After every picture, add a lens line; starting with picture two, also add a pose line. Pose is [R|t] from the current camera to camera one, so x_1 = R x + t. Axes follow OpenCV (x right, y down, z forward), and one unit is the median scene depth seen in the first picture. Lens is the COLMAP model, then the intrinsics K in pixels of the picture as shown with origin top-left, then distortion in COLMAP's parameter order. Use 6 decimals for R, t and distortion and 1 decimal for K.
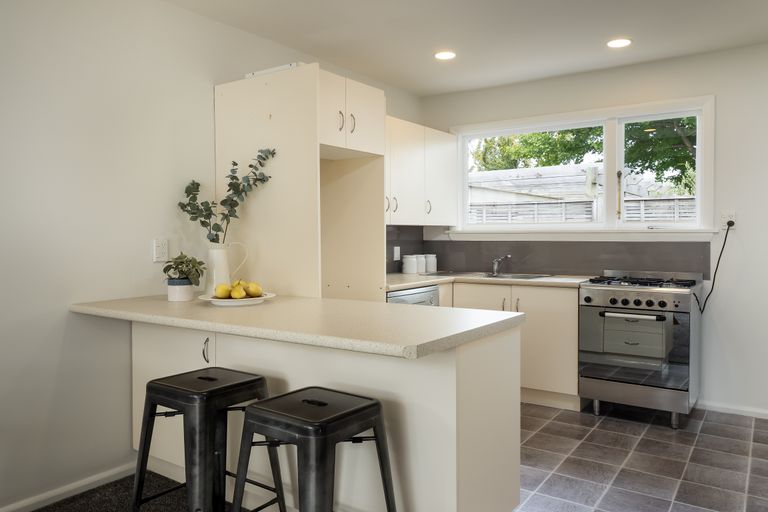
lens RADIAL K [[568.5, 0, 383.8], [0, 568.5, 252.3], [0, 0, 1]] dist [-0.000093, -0.000014]
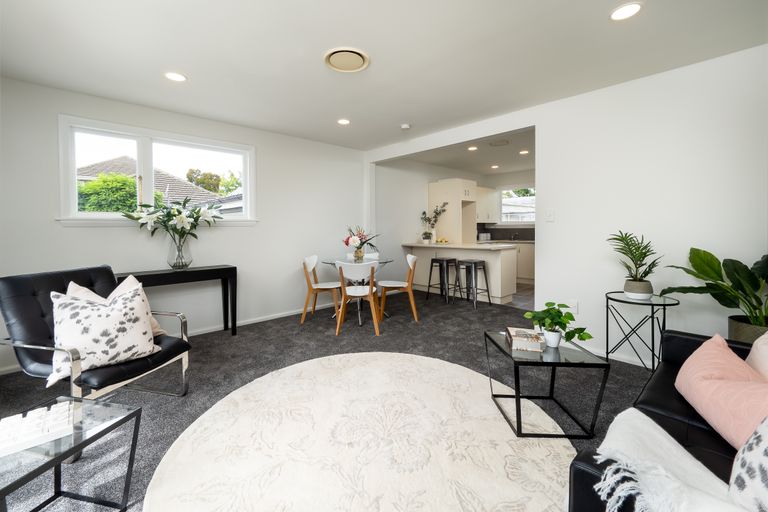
lens RADIAL K [[324.2, 0, 388.4], [0, 324.2, 236.3], [0, 0, 1]] dist [-0.000096, -0.000002]
pose [[0.984417, 0.005844, -0.175755, -0.197972], [-0.005603, 0.999983, 0.001863, 0.031154], [0.175763, -0.000849, 0.984432, -1.064213]]
